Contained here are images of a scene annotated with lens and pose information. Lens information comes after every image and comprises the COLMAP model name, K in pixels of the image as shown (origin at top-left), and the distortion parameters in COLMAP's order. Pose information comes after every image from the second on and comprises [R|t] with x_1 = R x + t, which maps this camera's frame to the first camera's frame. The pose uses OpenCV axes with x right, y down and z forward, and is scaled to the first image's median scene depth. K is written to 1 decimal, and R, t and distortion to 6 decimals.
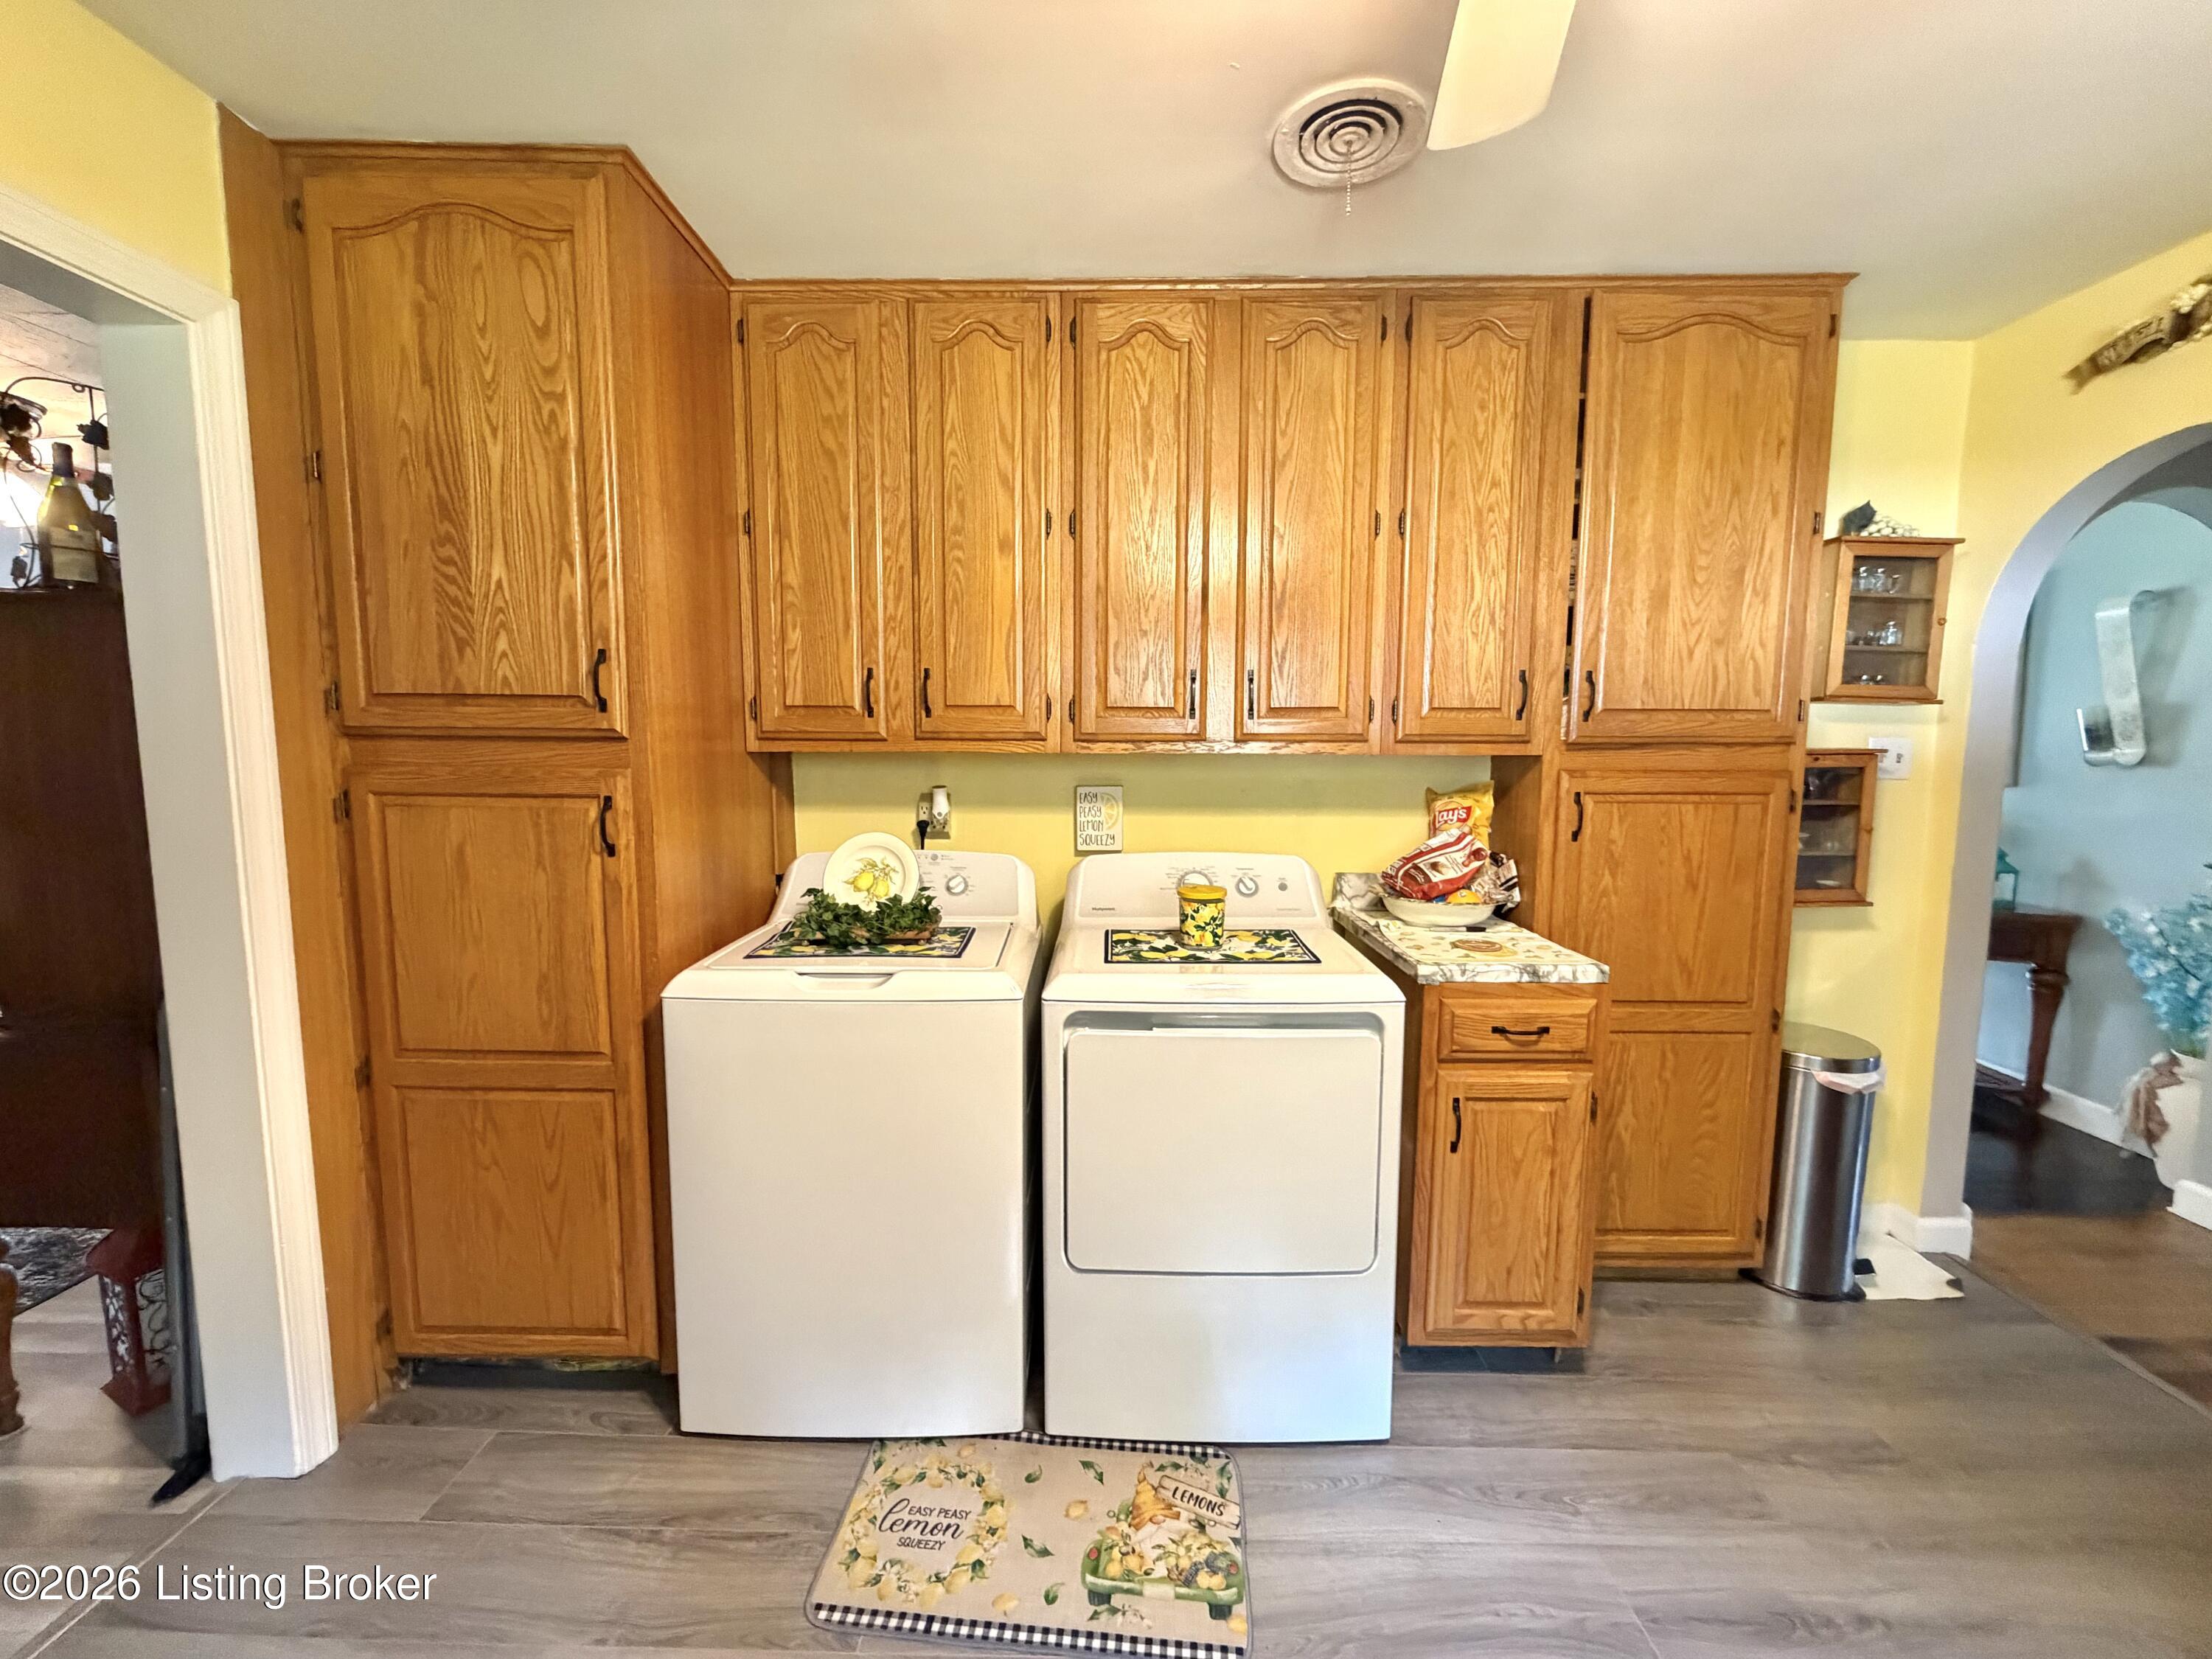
lens RADIAL K [[879.4, 0, 1099.6], [0, 879.4, 830.5], [0, 0, 1]] dist [0.000133, -0.000248]
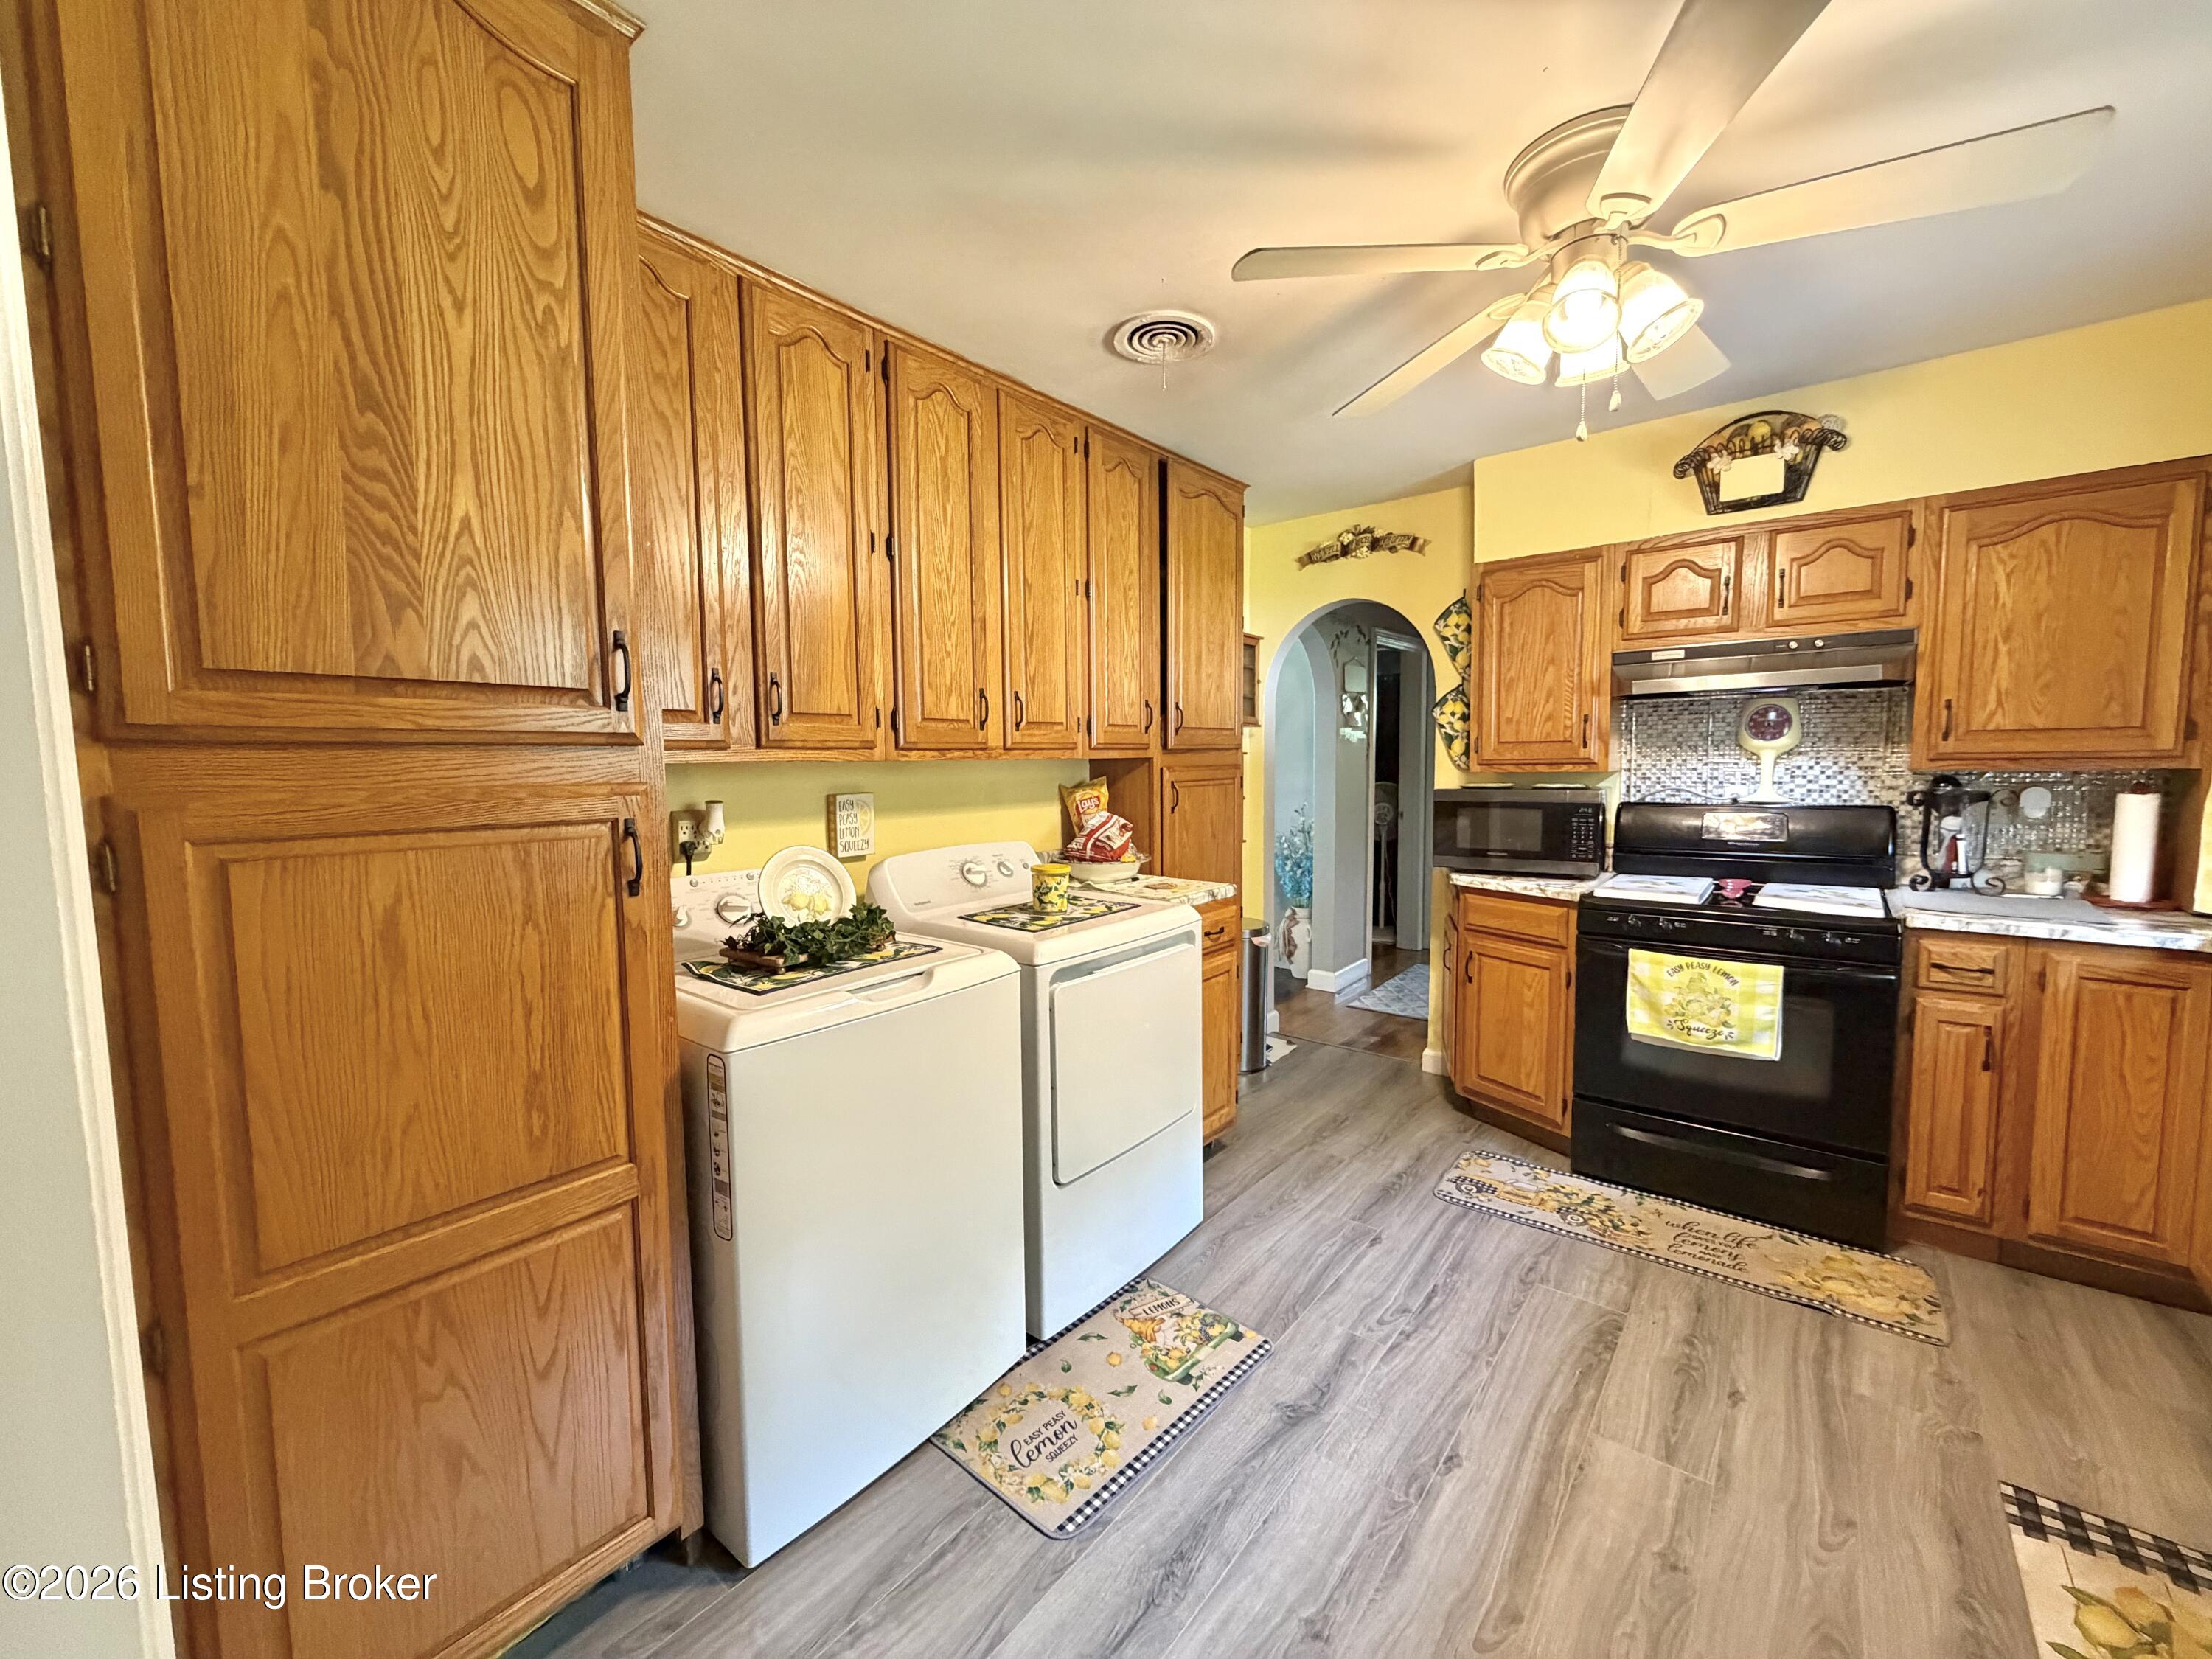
lens RADIAL K [[879.4, 0, 1099.6], [0, 879.4, 830.5], [0, 0, 1]] dist [0.000133, -0.000248]
pose [[0.621037, -0.076488, 0.780040, -0.884565], [0.090125, 0.995594, 0.025871, -0.011055], [-0.778582, 0.054234, 0.625195, 0.179474]]
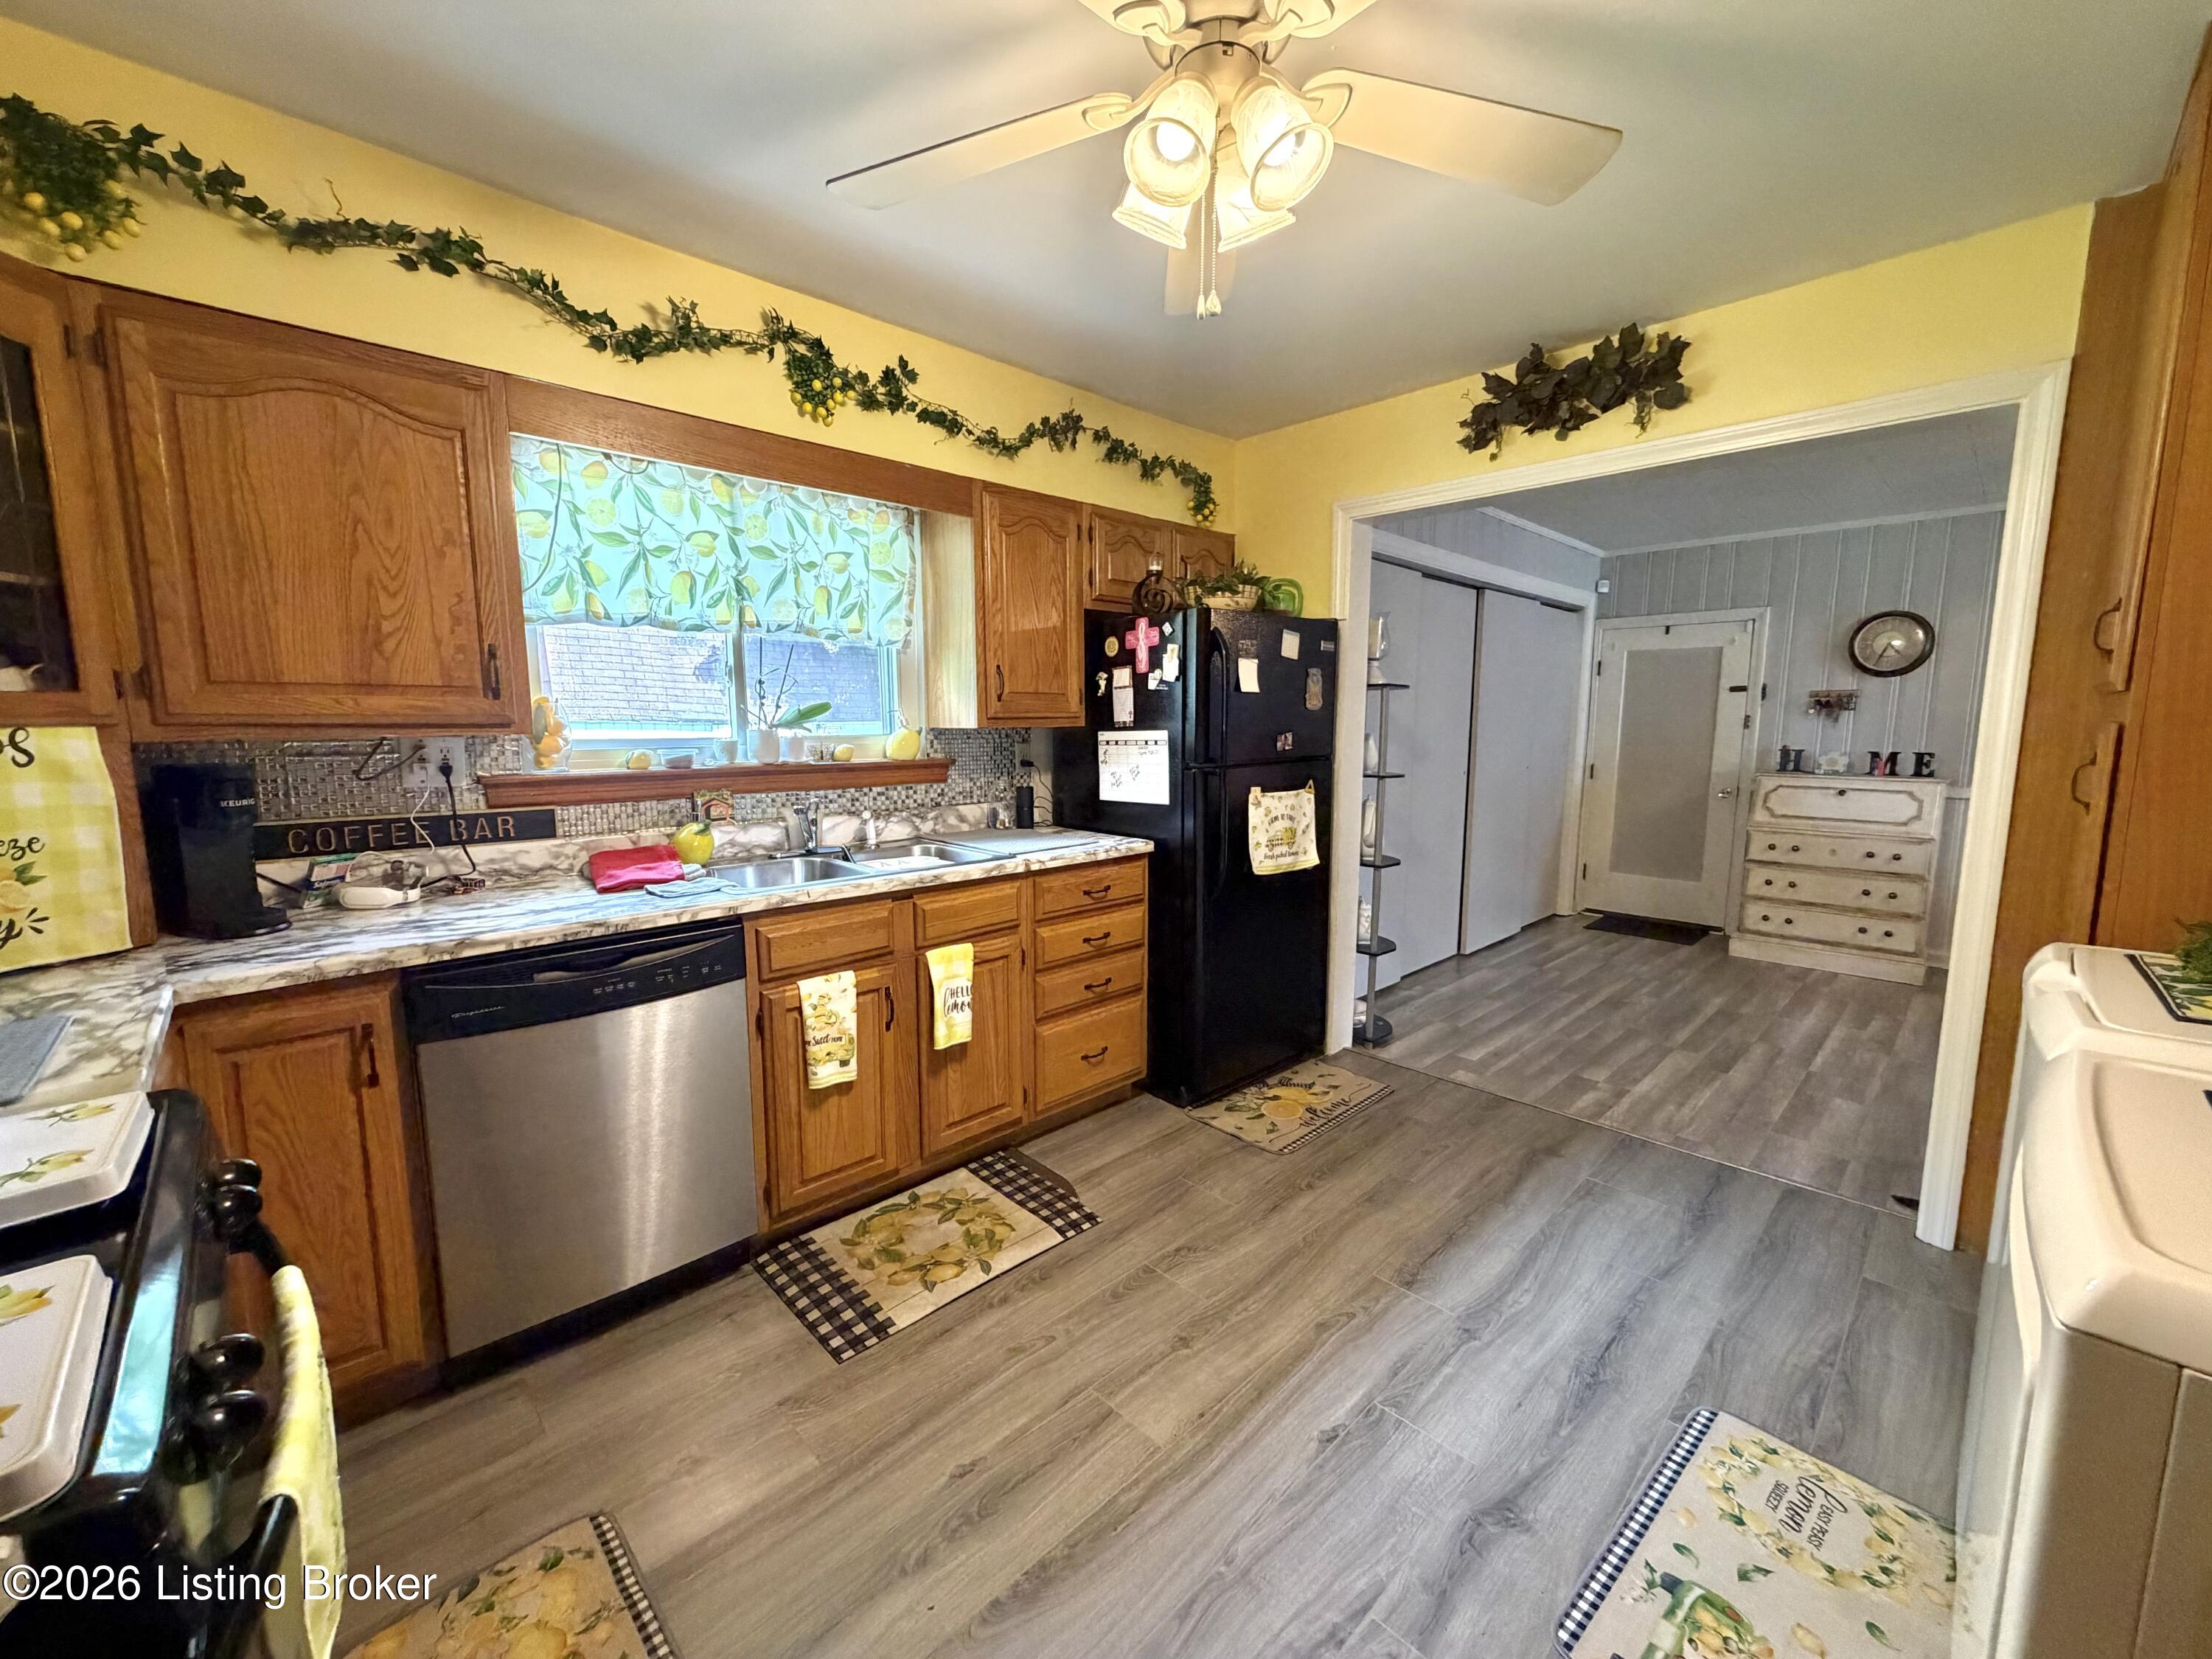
lens RADIAL K [[882.3, 0, 1099.3], [0, 882.3, 829.3], [0, 0, 1]] dist [0.001376, 0.000121]
pose [[-0.710813, 0.084450, -0.698293, 0.870373], [-0.071448, 0.978962, 0.191124, -0.062271], [0.699743, 0.185745, -0.689825, 0.892765]]
